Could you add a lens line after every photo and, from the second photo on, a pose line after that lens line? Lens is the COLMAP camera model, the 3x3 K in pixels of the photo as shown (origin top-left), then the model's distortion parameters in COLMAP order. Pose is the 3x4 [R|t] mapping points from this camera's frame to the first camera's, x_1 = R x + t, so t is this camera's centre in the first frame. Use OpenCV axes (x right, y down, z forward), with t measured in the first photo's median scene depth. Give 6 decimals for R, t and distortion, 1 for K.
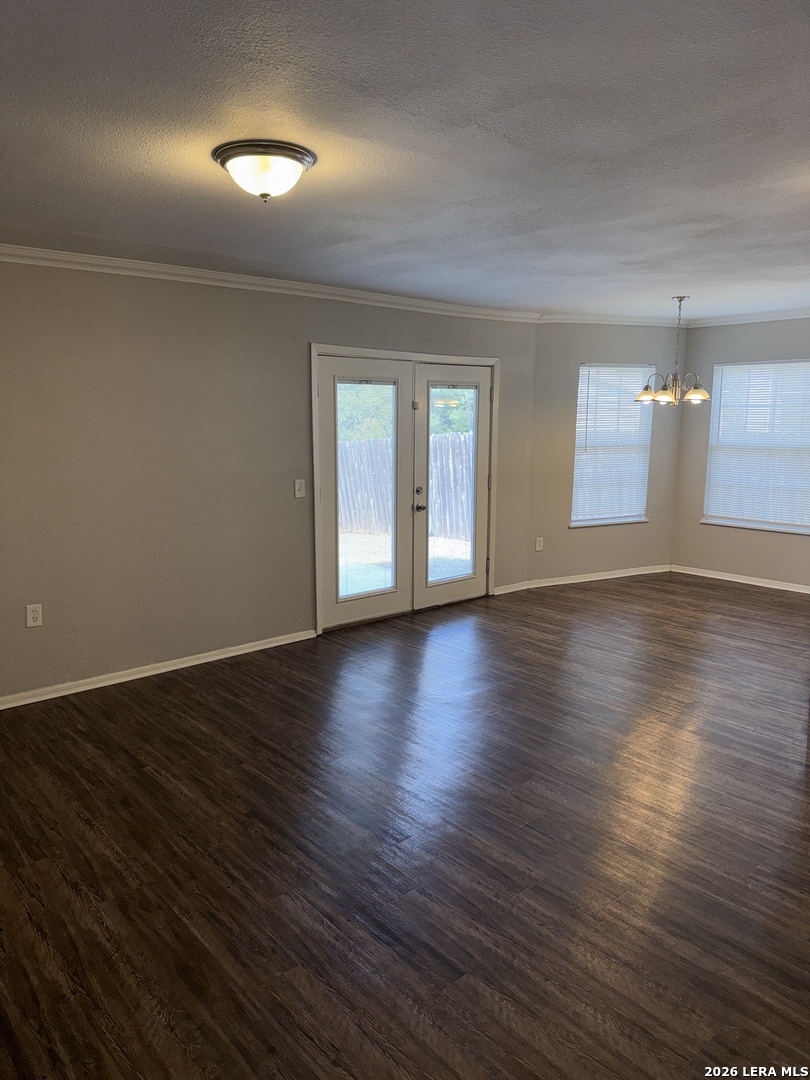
lens RADIAL K [[765.7, 0, 405.7], [0, 765.7, 551.8], [0, 0, 1]] dist [0.059784, -0.058495]
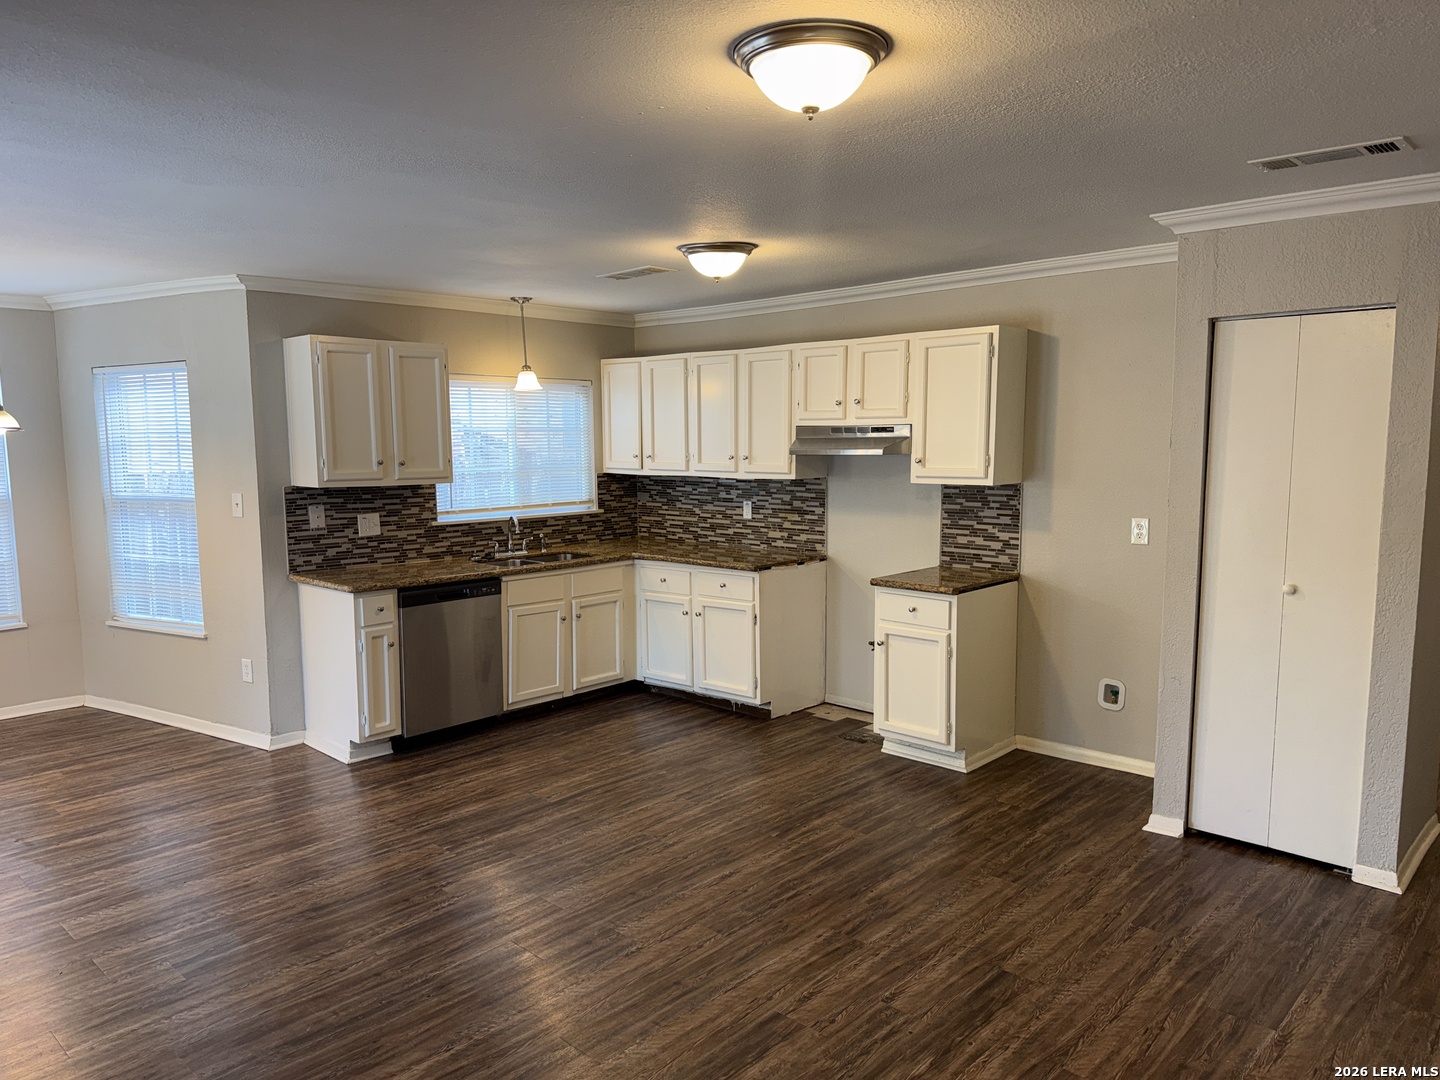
lens RADIAL K [[1020.9, 0, 705.4], [0, 1020.9, 533.5], [0, 0, 1]] dist [0.059784, -0.058495]
pose [[-0.103771, -0.099375, 0.989624, -1.068200], [0.186950, 0.975312, 0.117541, -0.243979], [-0.976873, 0.197207, -0.082631, 1.225456]]
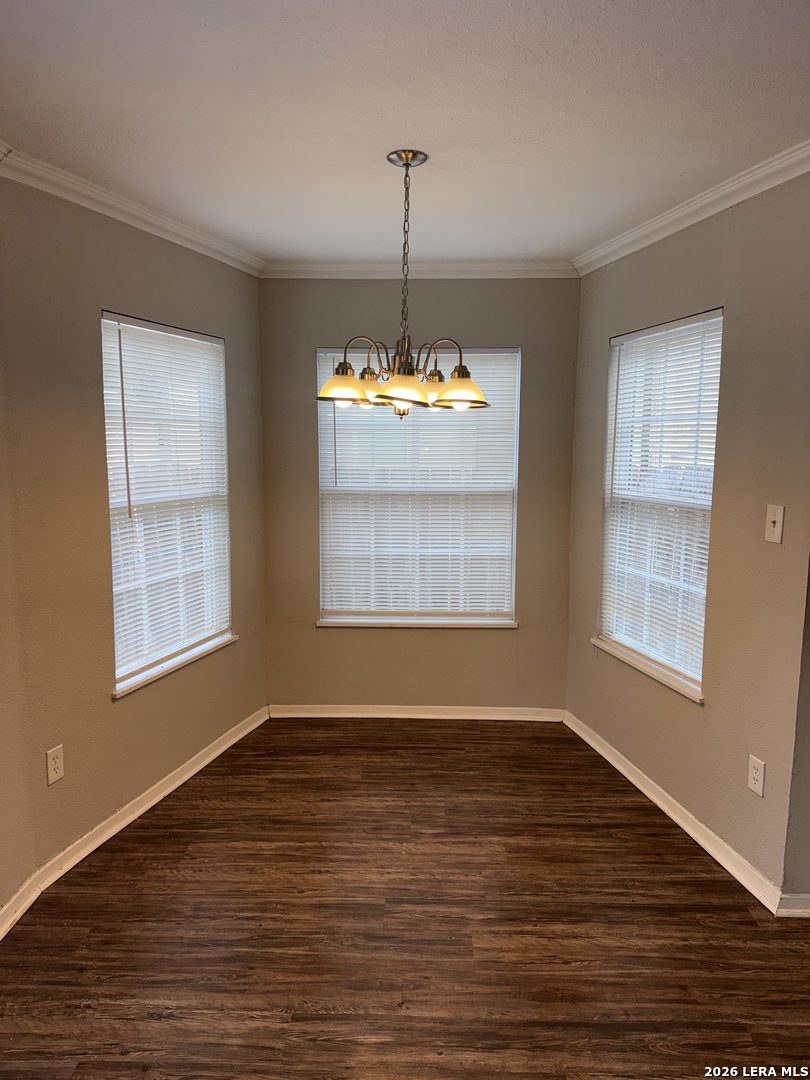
lens RADIAL K [[765.7, 0, 386.4], [0, 765.7, 545.3], [0, 0, 1]] dist [0.059784, -0.058495]
pose [[0.682475, -0.098027, 0.724305, 0.048276], [0.124891, 0.992032, 0.016584, -0.284936], [-0.720159, 0.079141, 0.689280, 1.645158]]
